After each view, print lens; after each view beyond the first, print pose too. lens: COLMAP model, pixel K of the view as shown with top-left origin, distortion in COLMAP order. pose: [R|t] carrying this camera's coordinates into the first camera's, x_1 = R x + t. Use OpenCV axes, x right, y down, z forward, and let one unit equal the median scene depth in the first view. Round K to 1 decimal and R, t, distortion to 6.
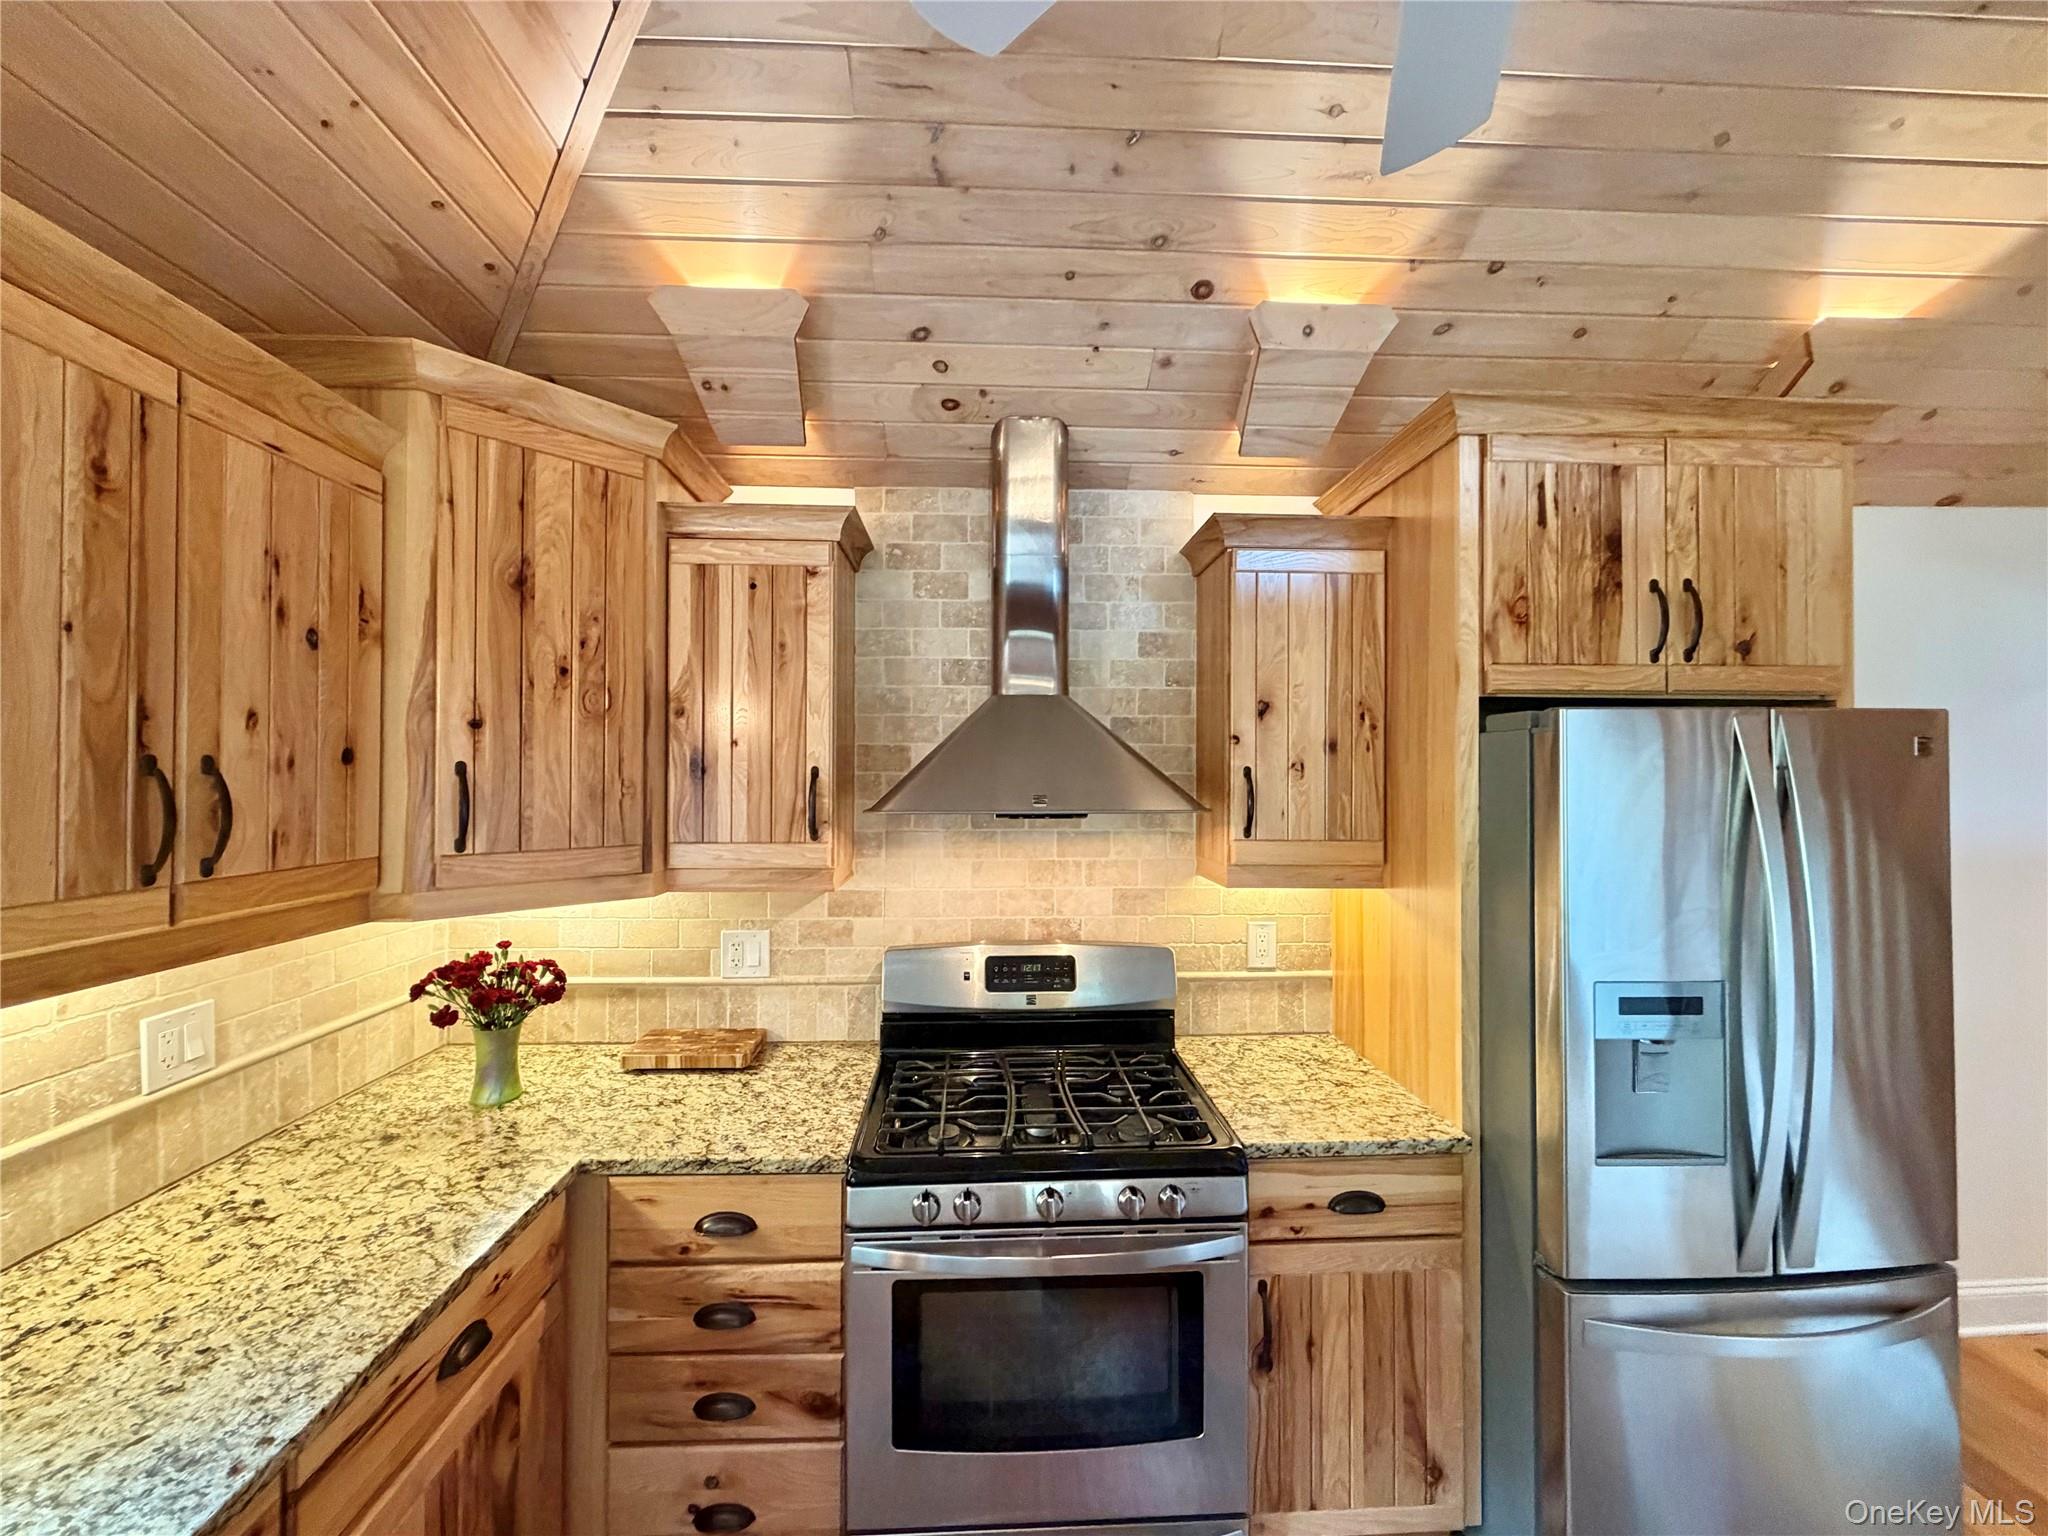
lens RADIAL K [[814.3, 0, 1019.2], [0, 814.3, 769.6], [0, 0, 1]] dist [0.000249, -0.000130]
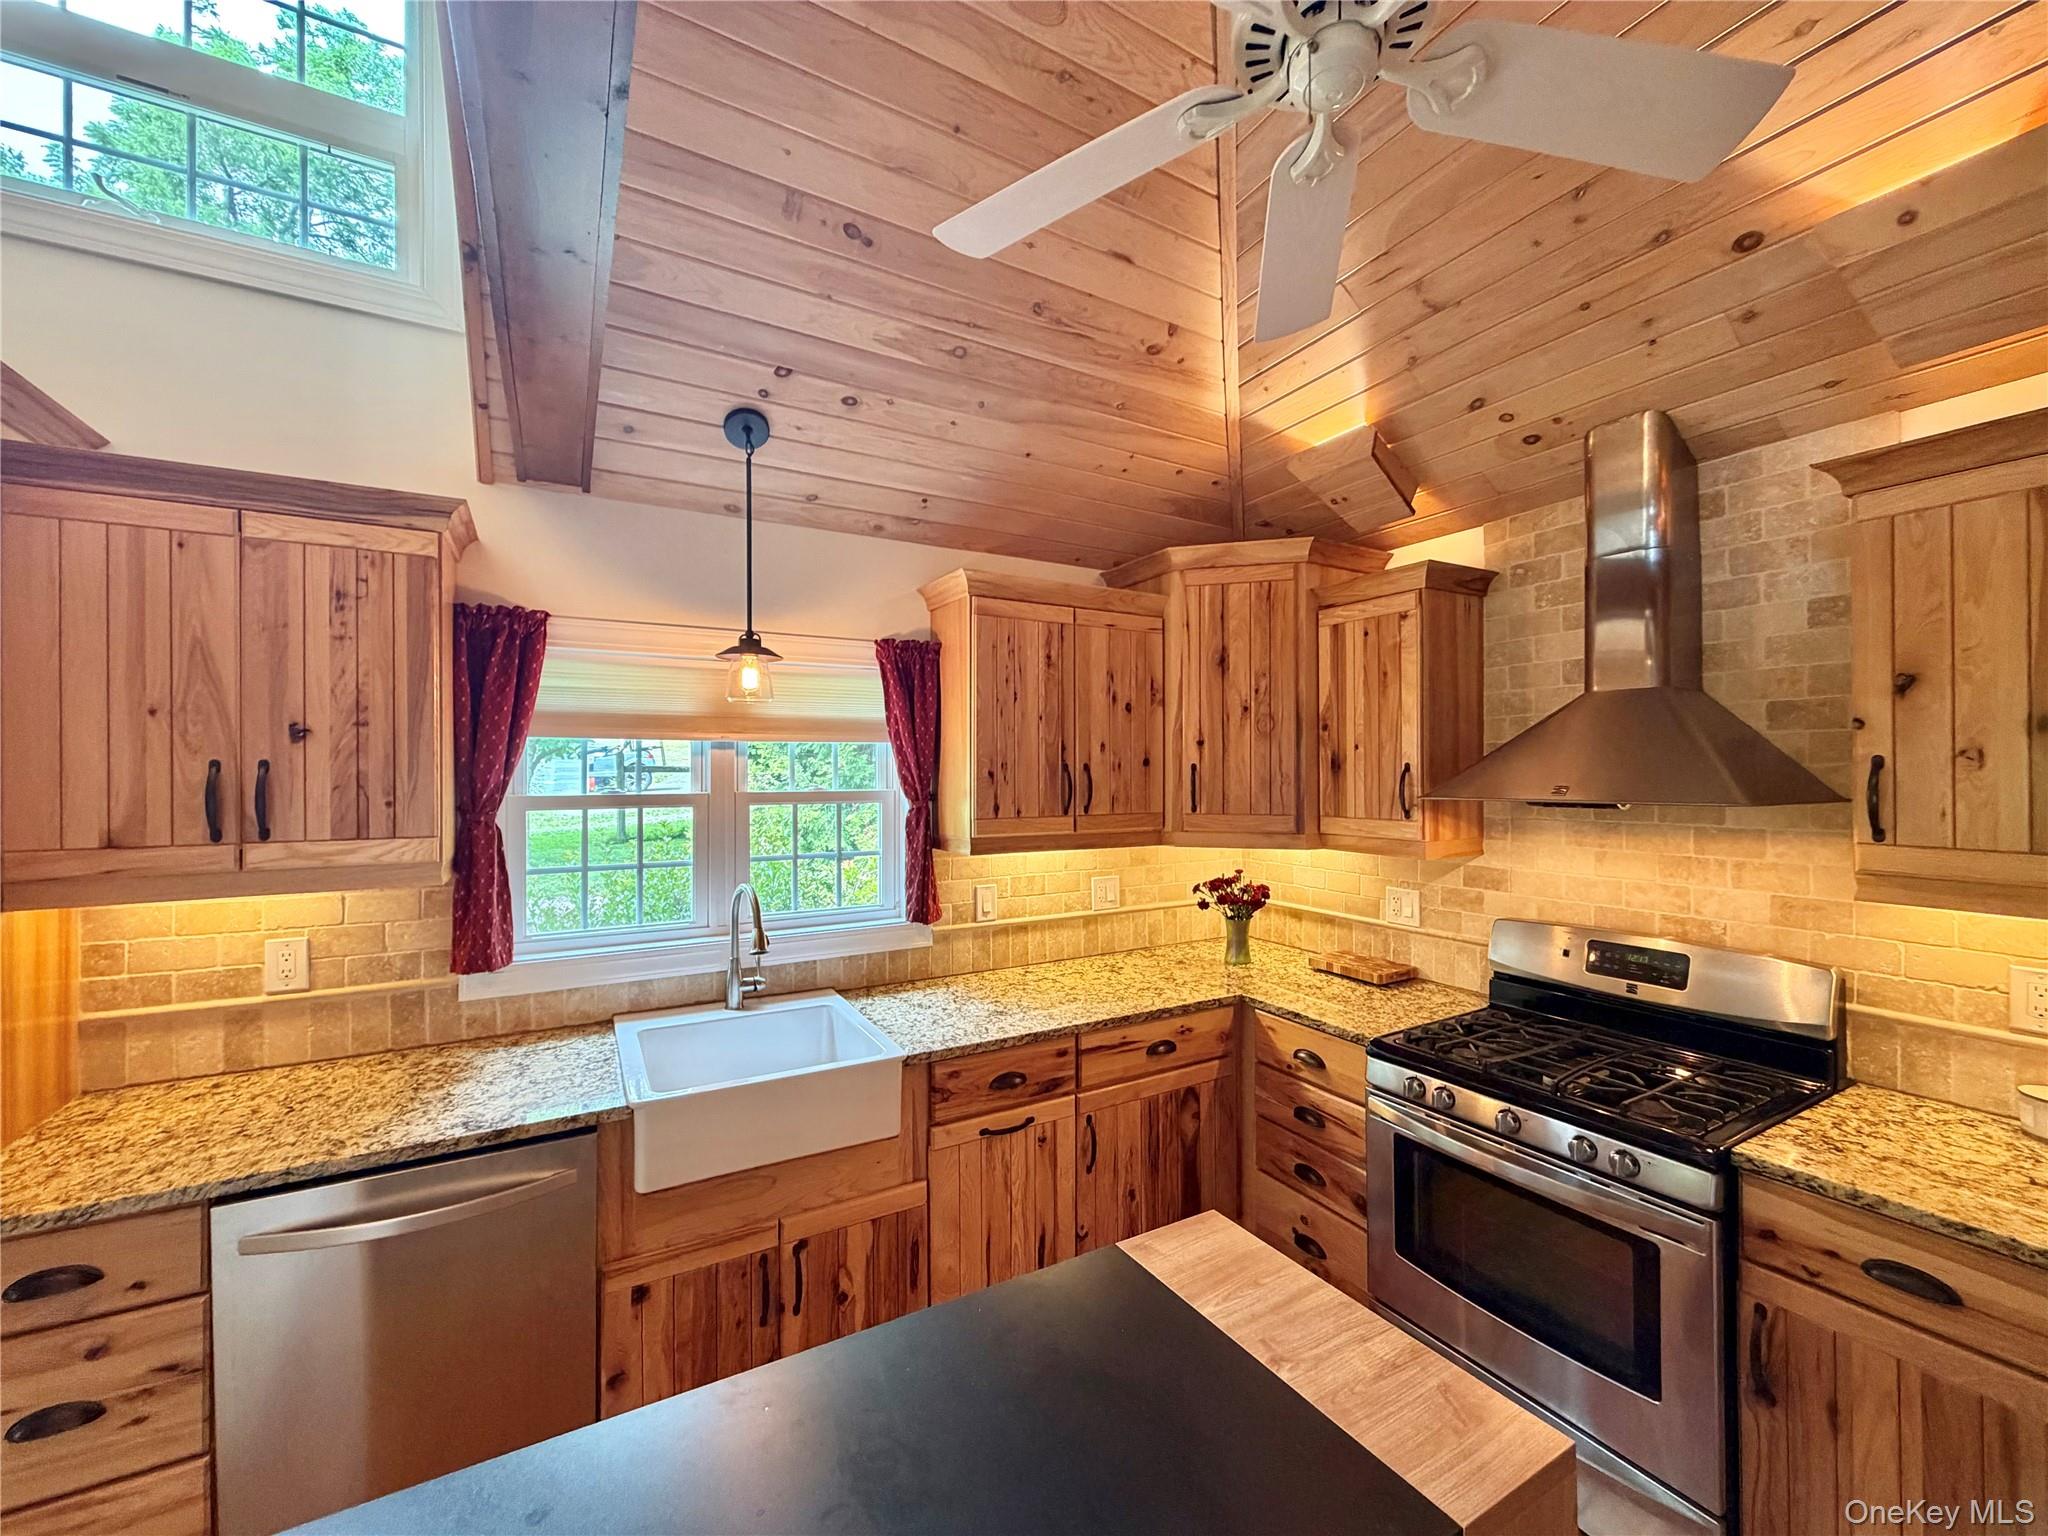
lens RADIAL K [[814.3, 0, 1018.8], [0, 814.3, 769.1], [0, 0, 1]] dist [0.000249, -0.000130]
pose [[0.445499, -0.007575, -0.895250, 0.735139], [0.011919, 0.999926, -0.002530, 0.002231], [0.895203, -0.009543, 0.445556, -0.172476]]
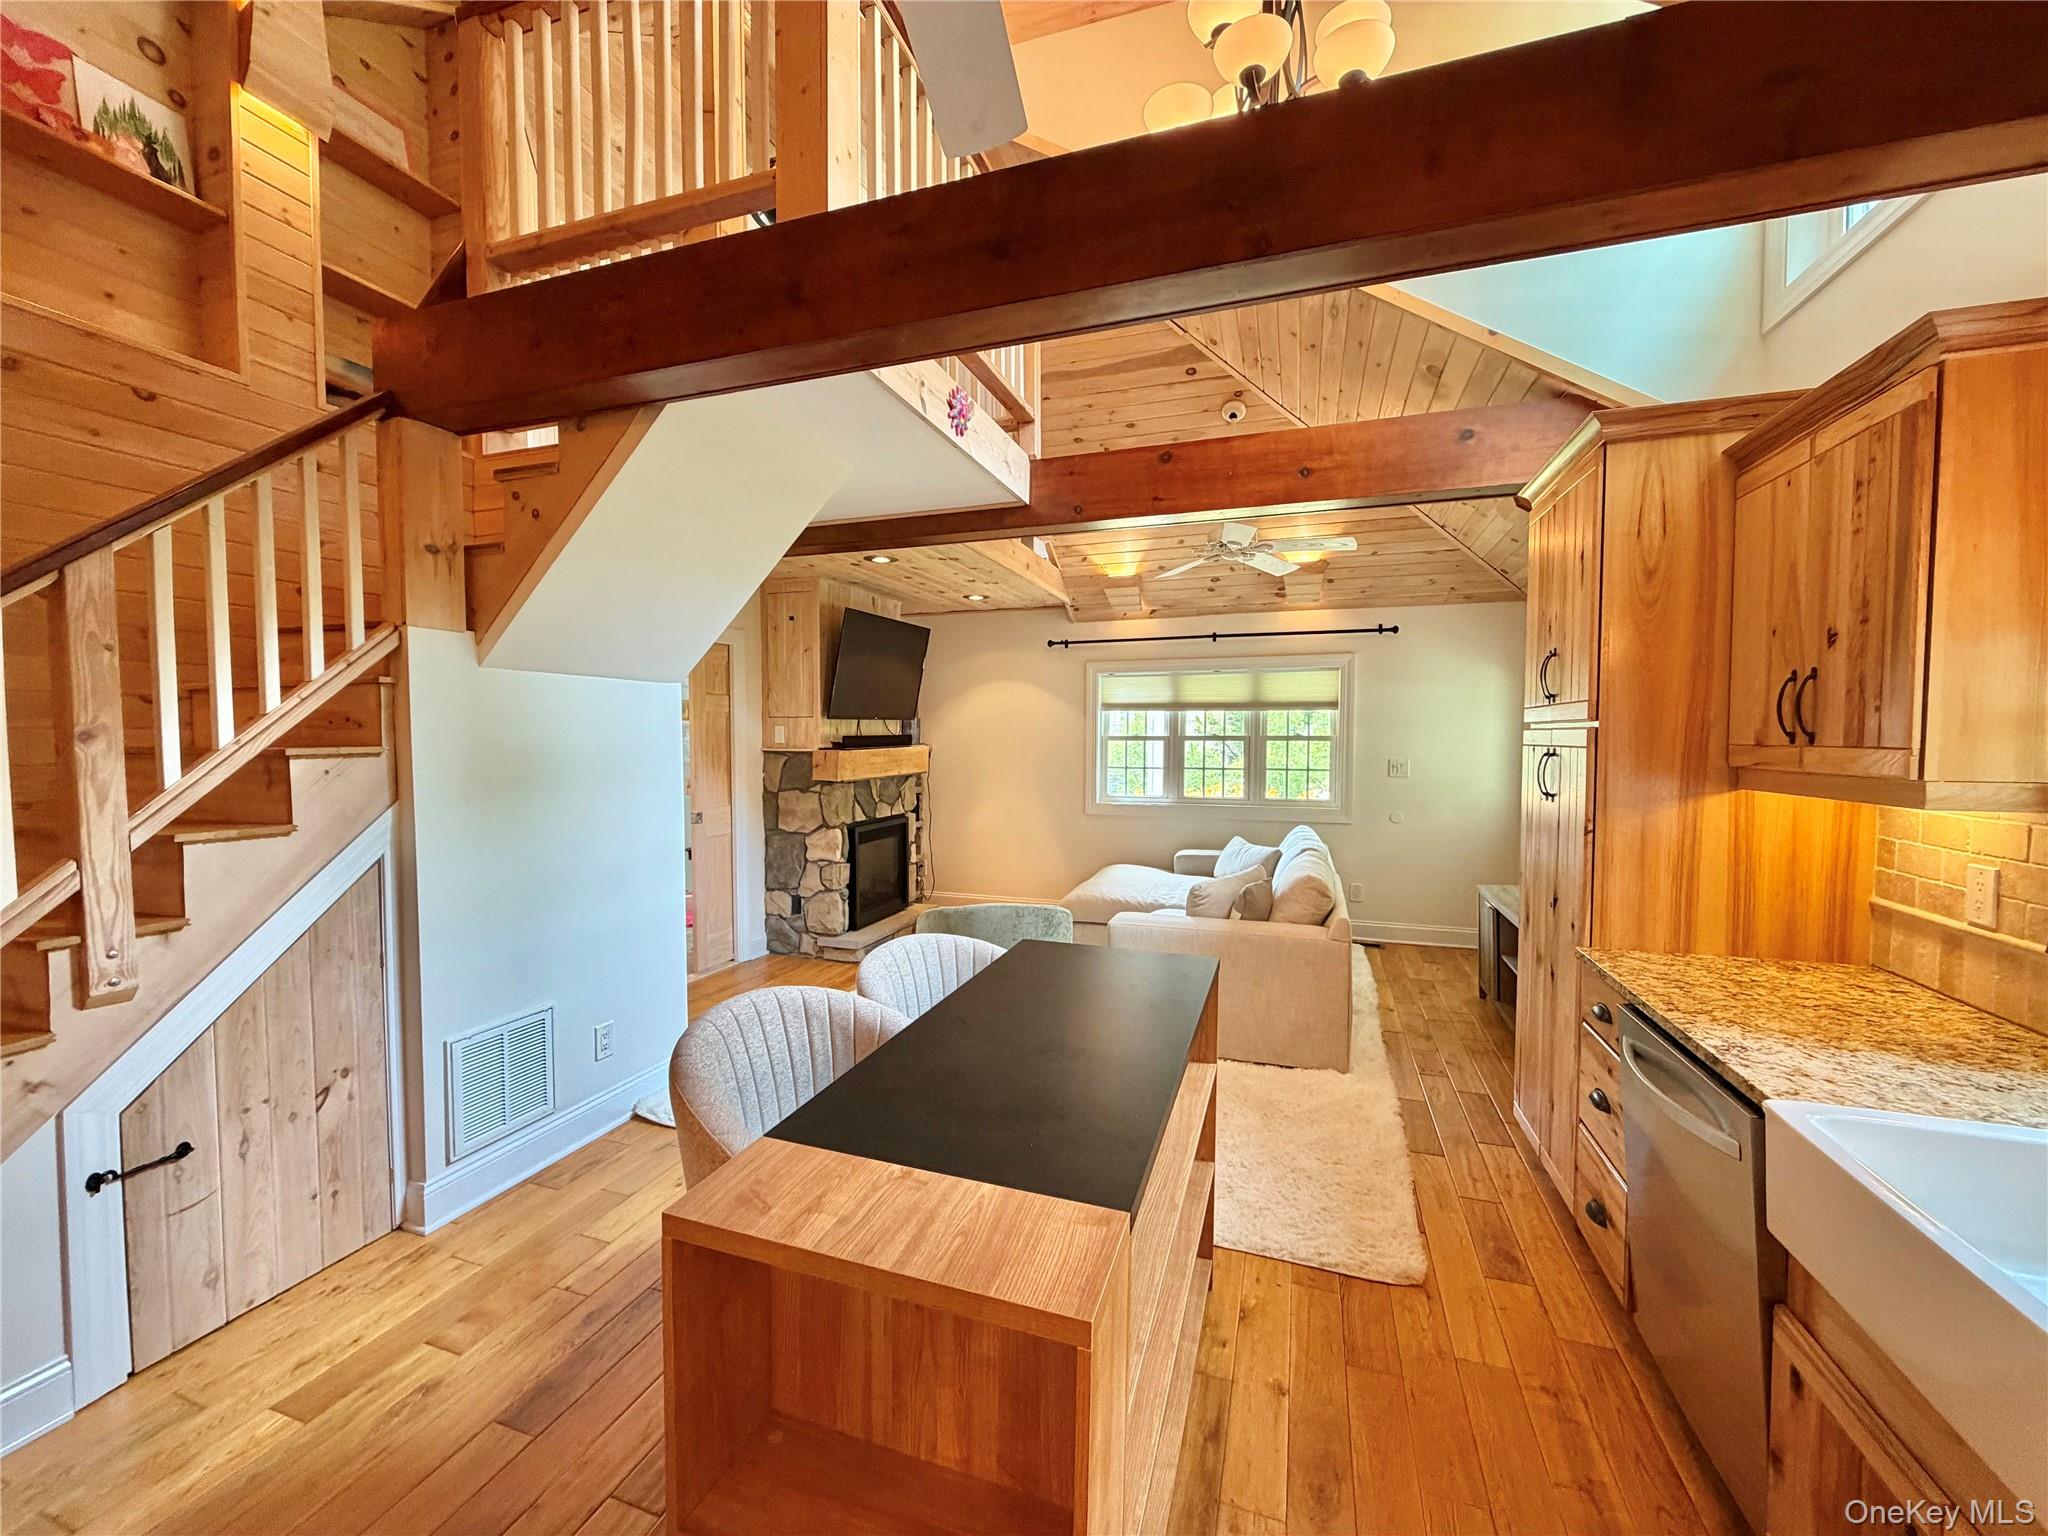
lens RADIAL K [[814.3, 0, 1019.7], [0, 814.3, 768.7], [0, 0, 1]] dist [0.000249, -0.000130]
pose [[-0.926721, -0.021207, 0.375152, -0.048849], [-0.008224, 0.999312, 0.036176, 0.080967], [-0.375661, 0.030440, -0.926257, 0.832884]]
